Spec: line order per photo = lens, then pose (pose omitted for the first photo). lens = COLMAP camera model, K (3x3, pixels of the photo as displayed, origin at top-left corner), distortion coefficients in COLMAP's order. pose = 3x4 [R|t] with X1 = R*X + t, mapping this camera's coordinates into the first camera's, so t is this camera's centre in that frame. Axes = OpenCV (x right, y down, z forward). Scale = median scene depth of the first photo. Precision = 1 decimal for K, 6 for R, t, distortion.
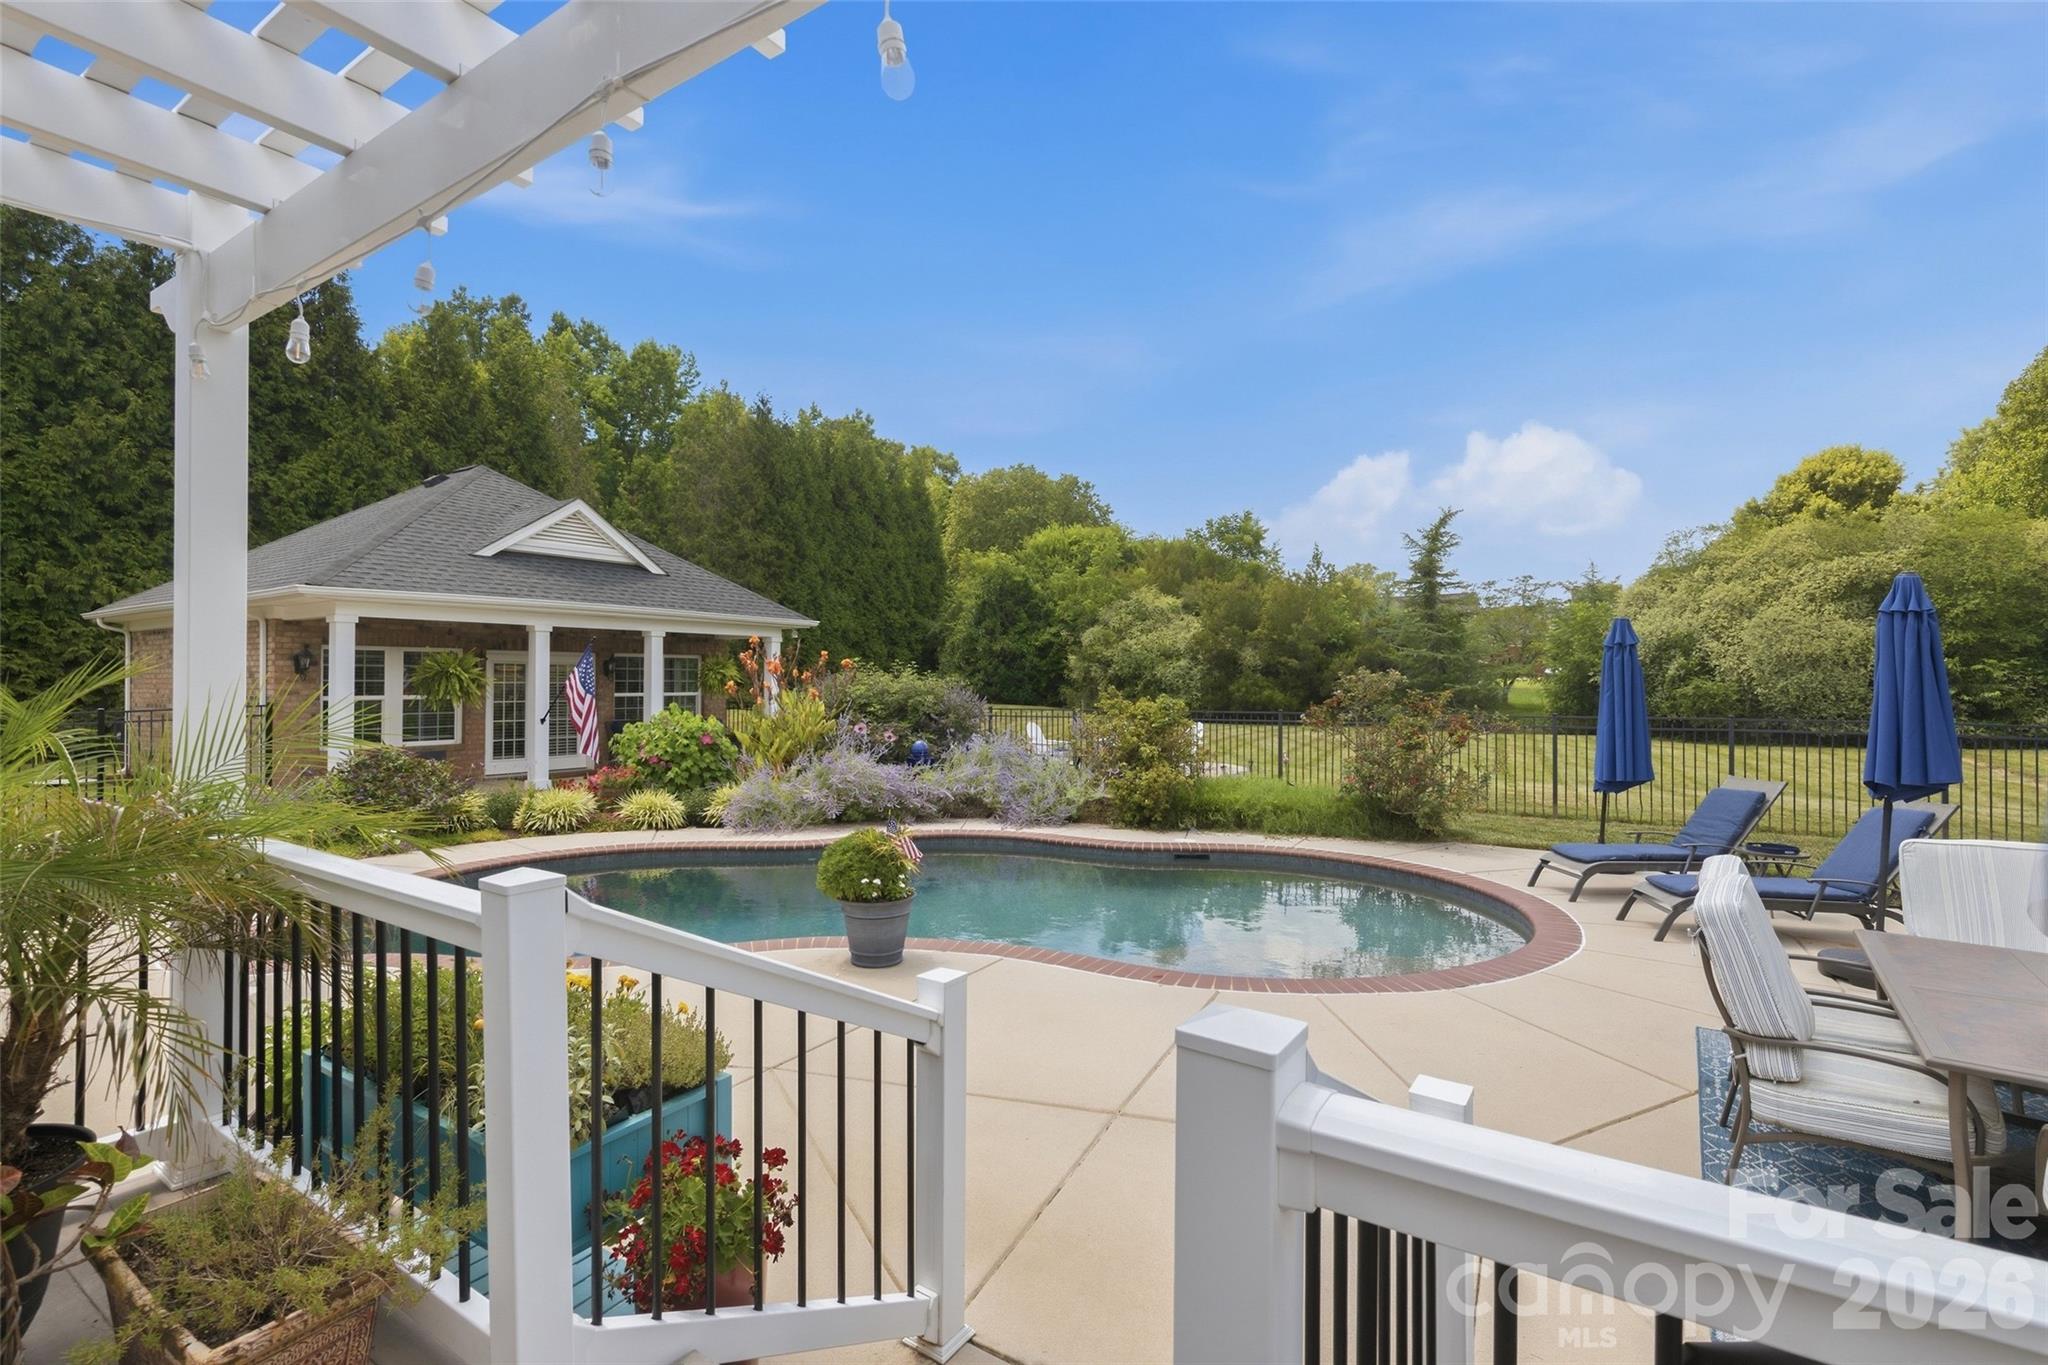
lens RADIAL K [[944.3, 0, 1020.6], [0, 944.3, 675.4], [0, 0, 1]] dist [0.002334, -0.000278]
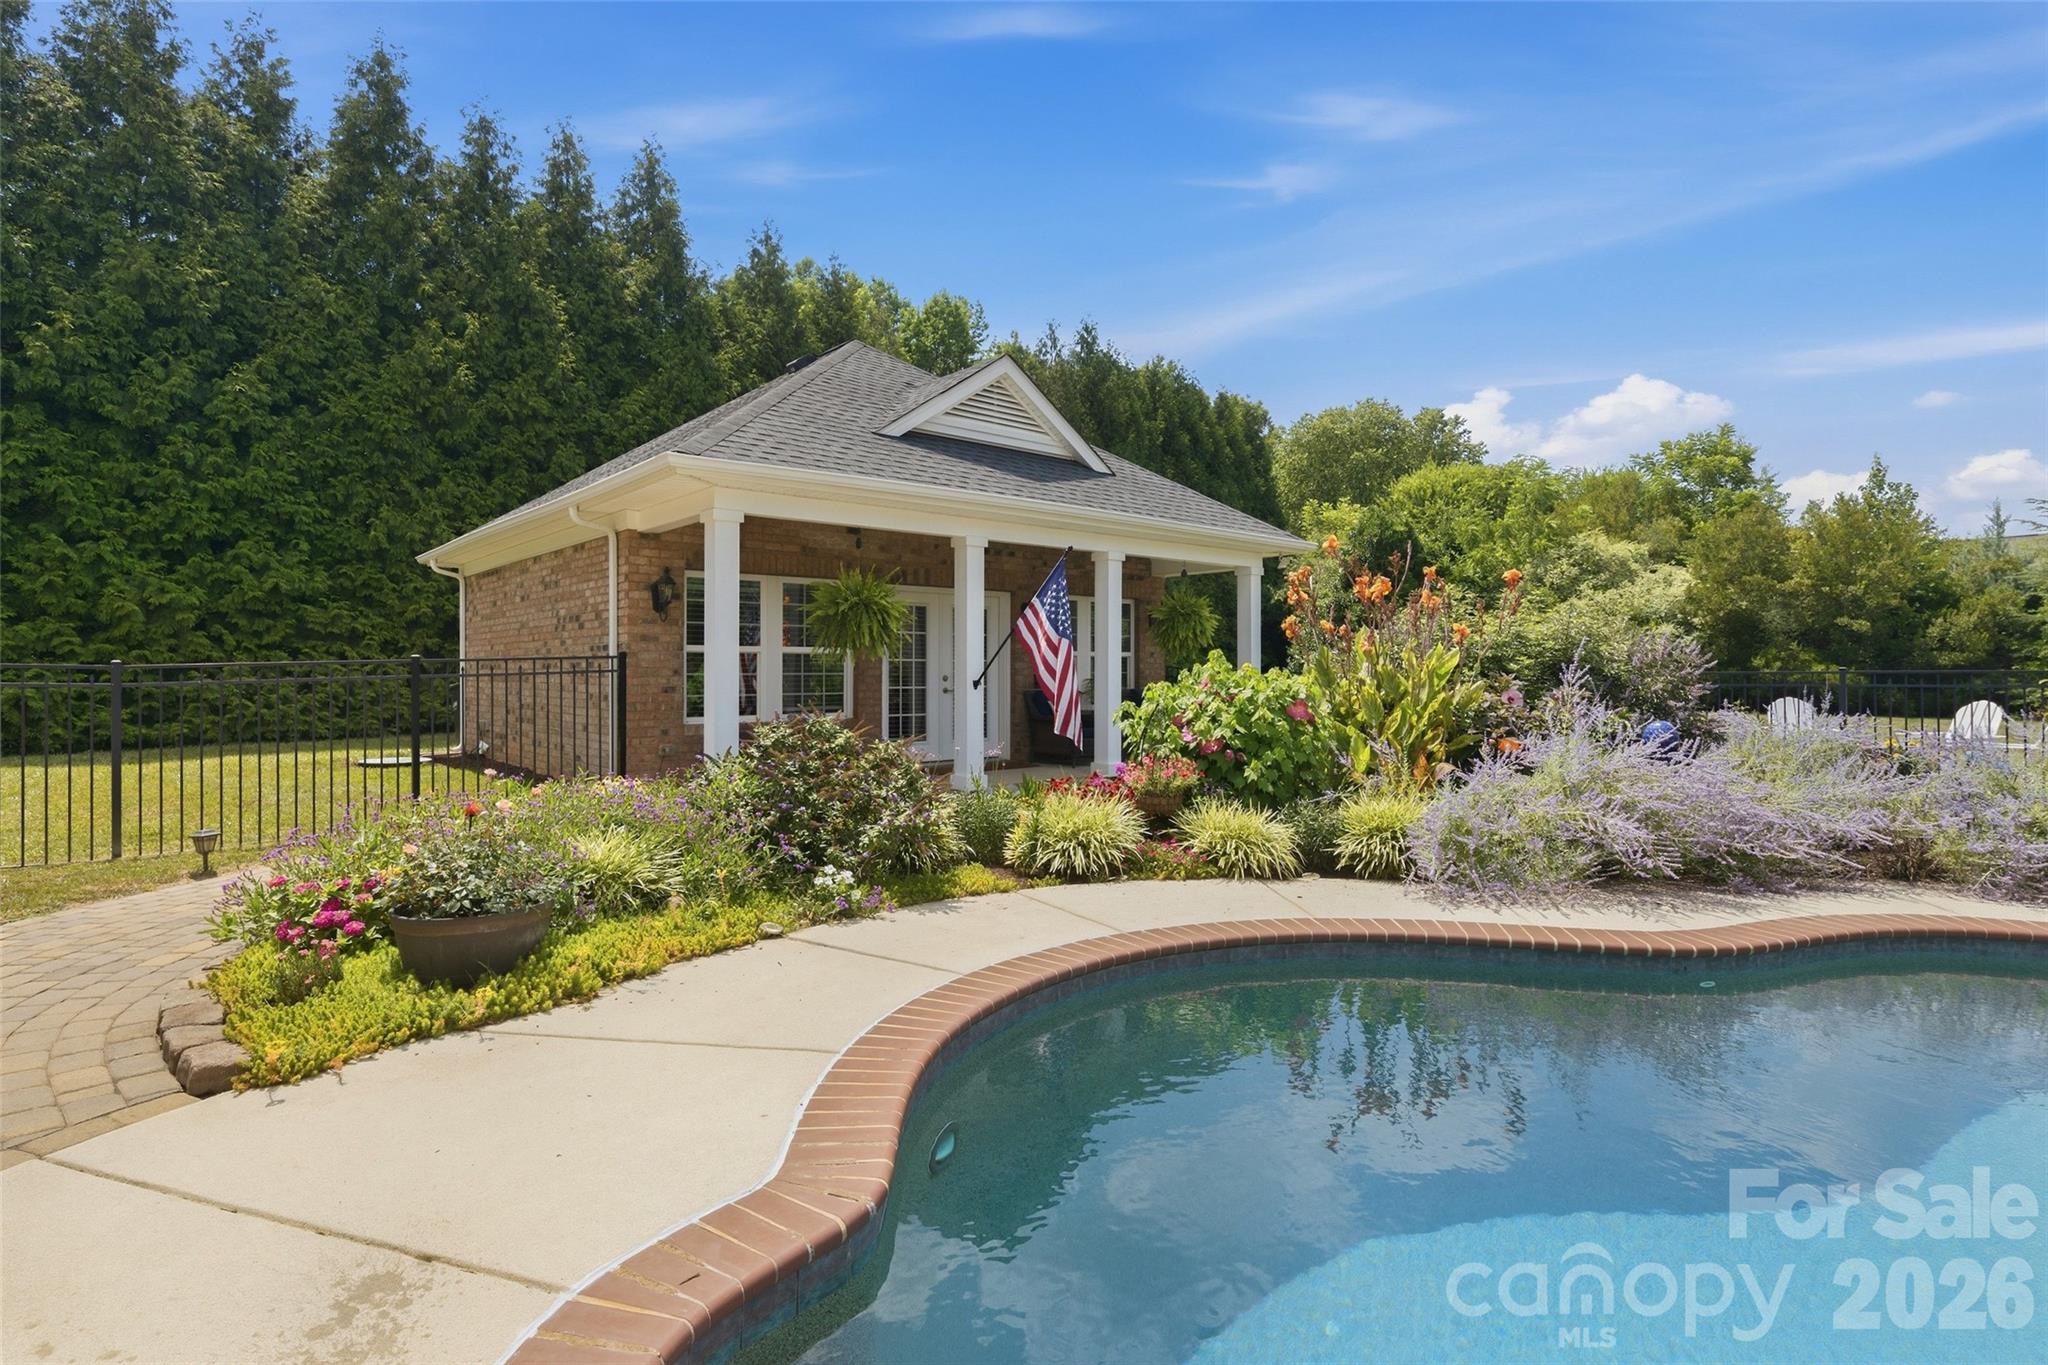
lens RADIAL K [[1020.8, 0, 1017.2], [0, 1020.8, 672.5], [0, 0, 1]] dist [0.001511, 0.000049]
pose [[0.962394, -0.001200, -0.271656, -0.209750], [0.003757, 0.999953, 0.008893, 0.024672], [0.271632, -0.009580, 0.962353, 0.241559]]
